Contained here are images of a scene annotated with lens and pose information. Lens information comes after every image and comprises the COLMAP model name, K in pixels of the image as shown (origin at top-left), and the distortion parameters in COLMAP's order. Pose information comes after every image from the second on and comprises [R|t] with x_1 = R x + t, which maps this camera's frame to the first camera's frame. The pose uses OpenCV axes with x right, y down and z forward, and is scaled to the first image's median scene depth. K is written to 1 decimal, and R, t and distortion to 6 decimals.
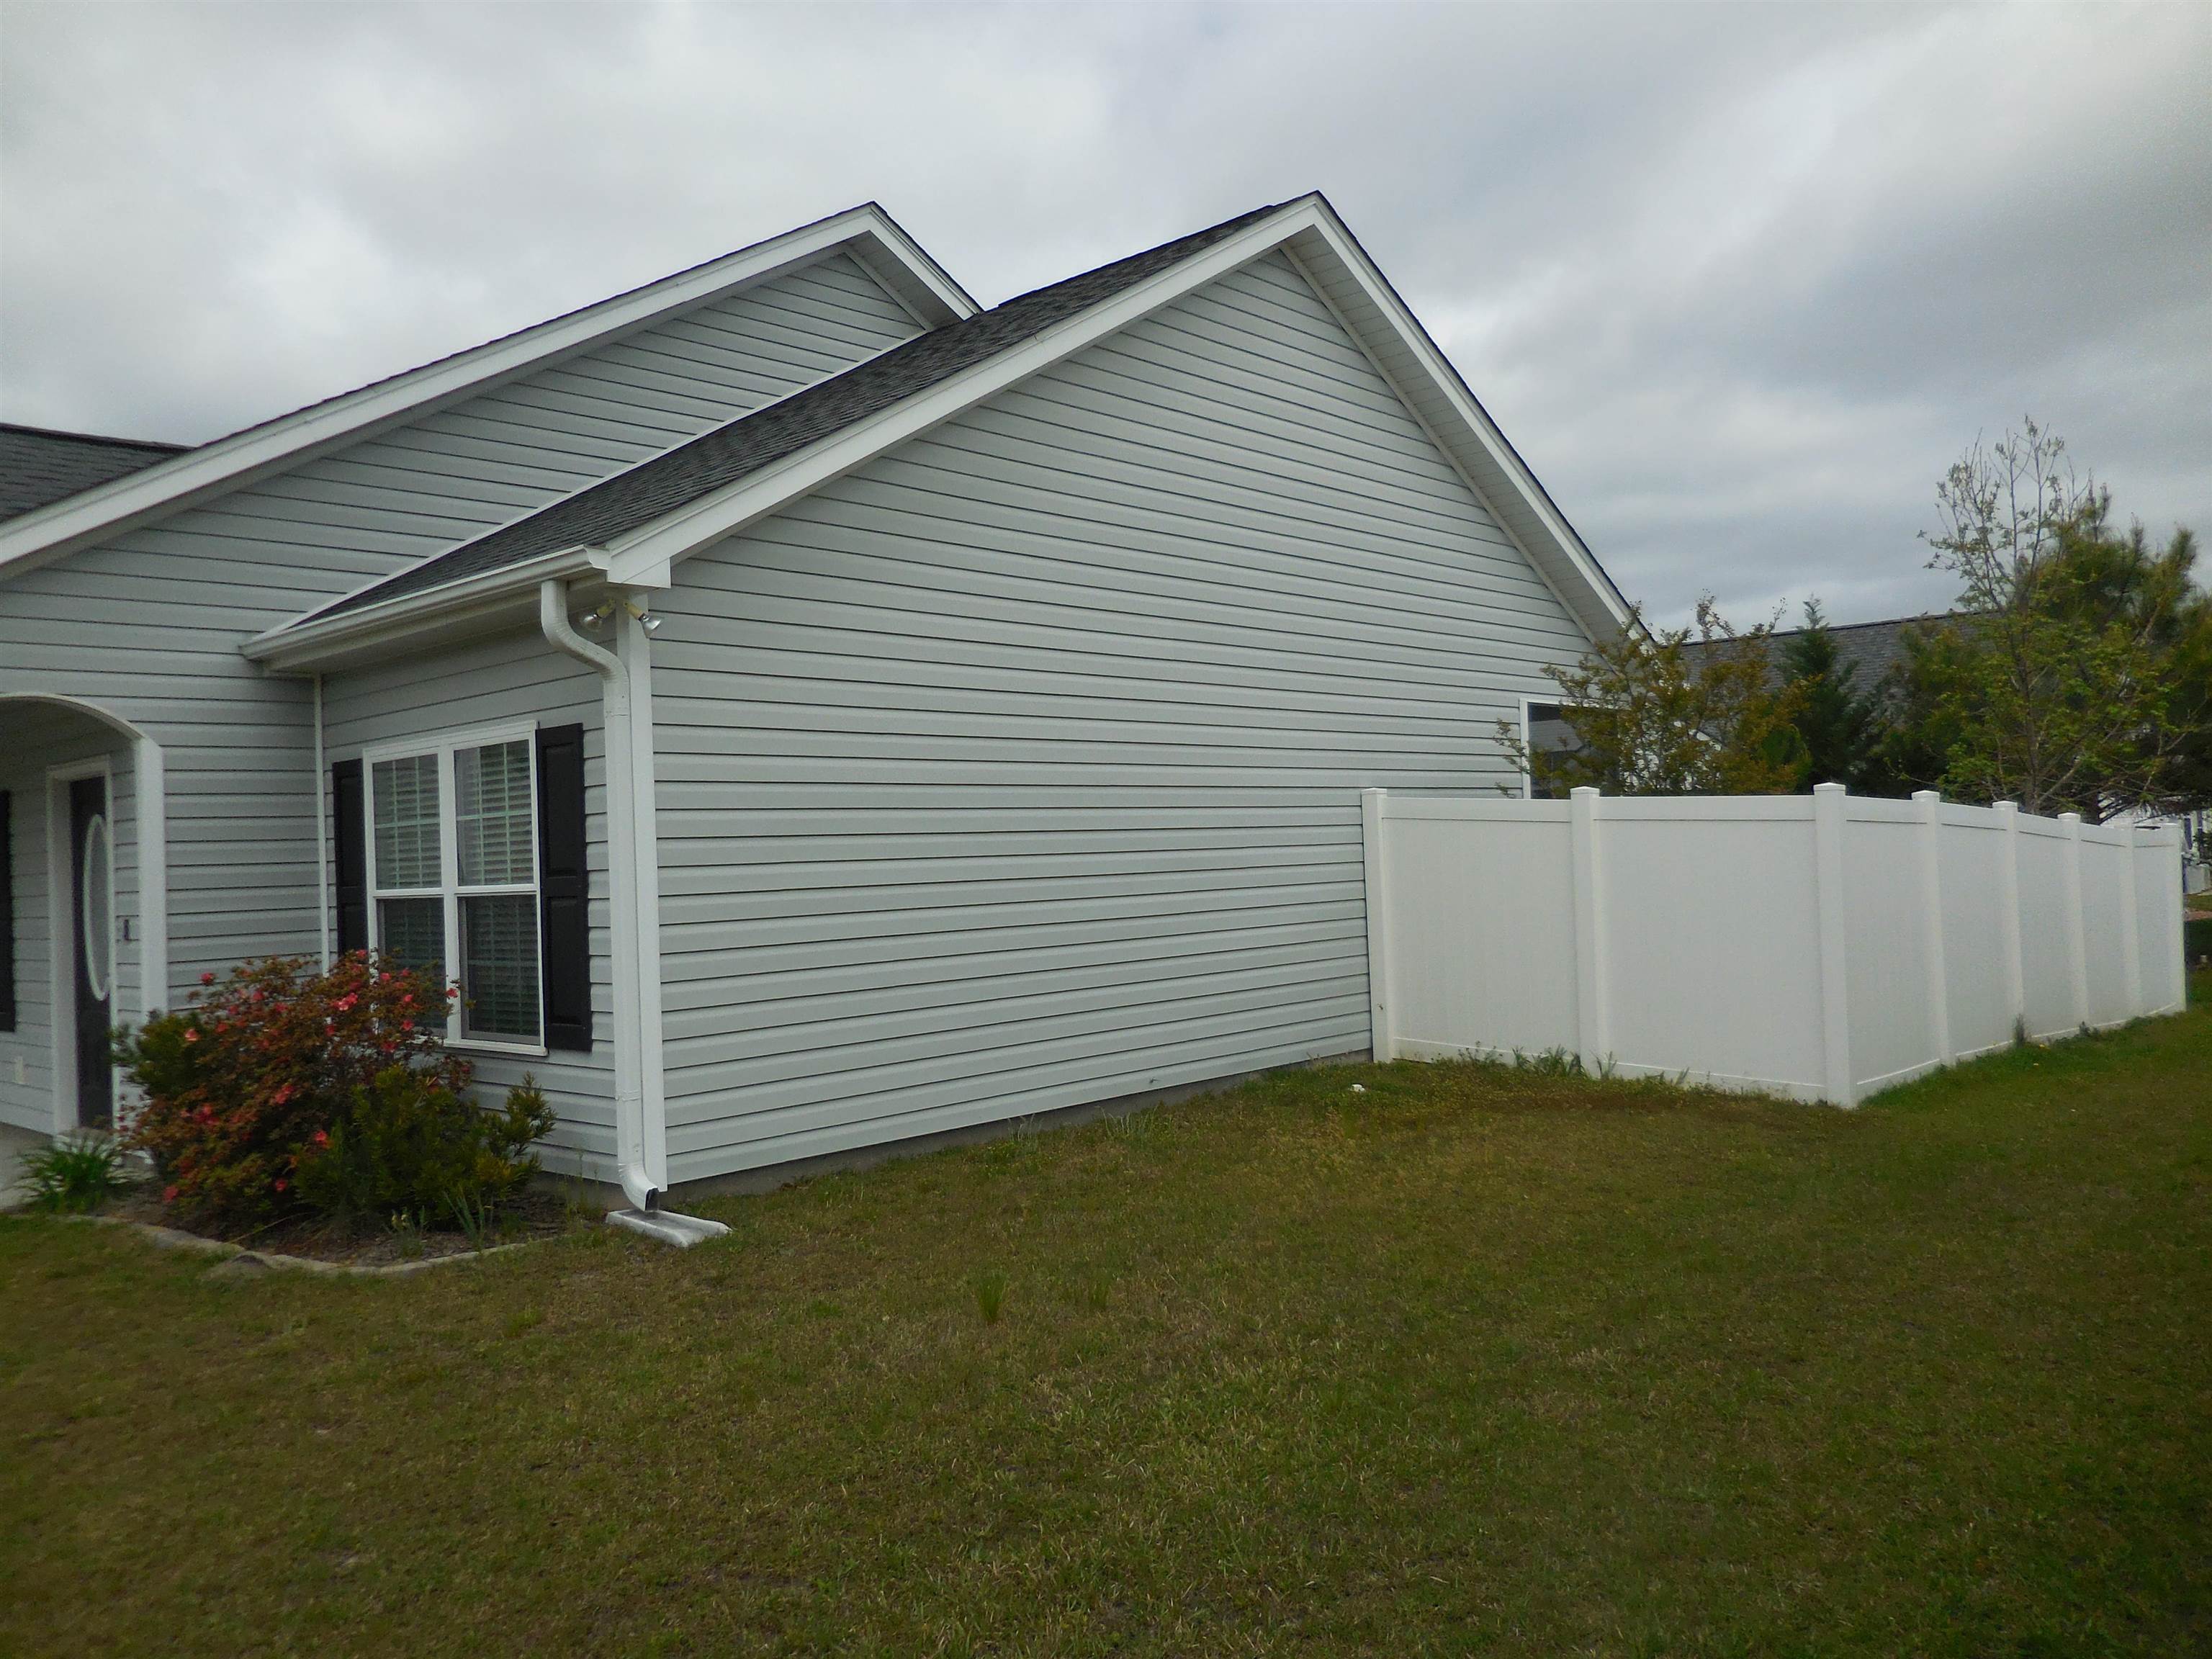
lens RADIAL K [[1678.0, 0, 1121.9], [0, 1678.0, 821.2], [0, 0, 1]] dist [-0.033098, 0.025396]
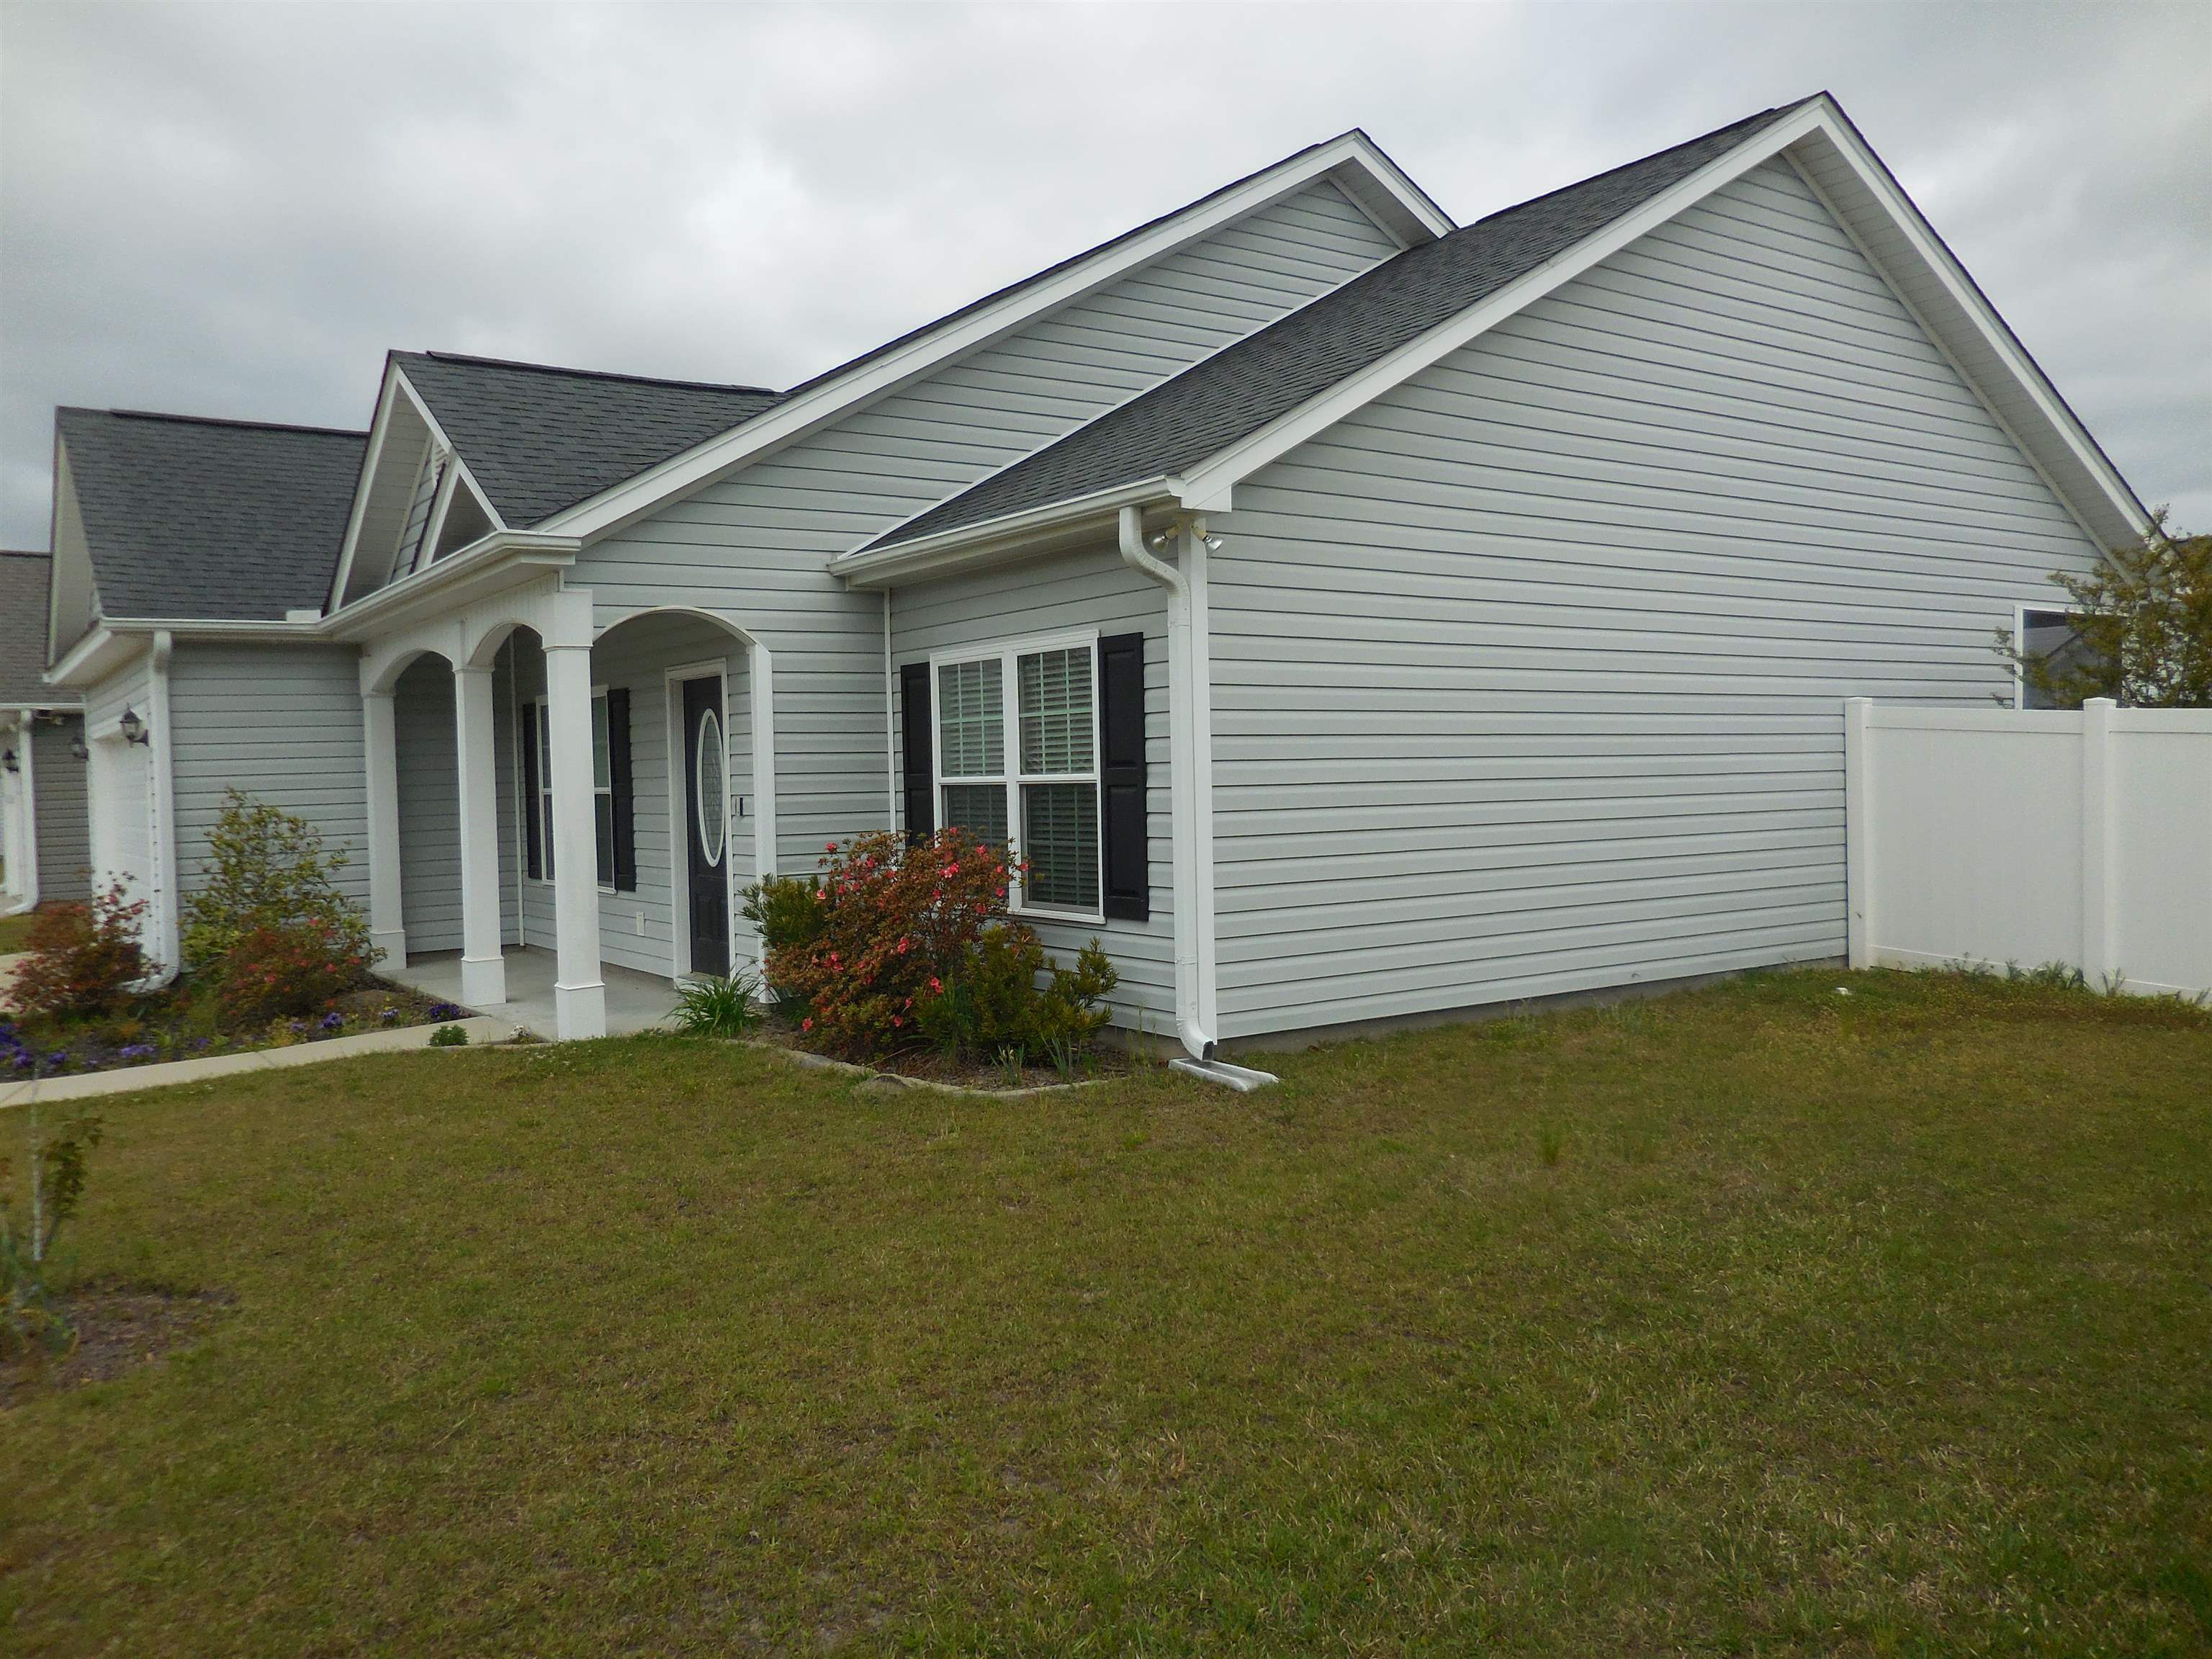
lens RADIAL K [[1678.0, 0, 1086.6], [0, 1678.0, 819.3], [0, 0, 1]] dist [-0.033098, 0.025396]
pose [[0.970726, 0.026007, -0.238778, -0.085958], [-0.012837, 0.998317, 0.056548, 0.004111], [0.239847, -0.051828, 0.969426, -0.114802]]
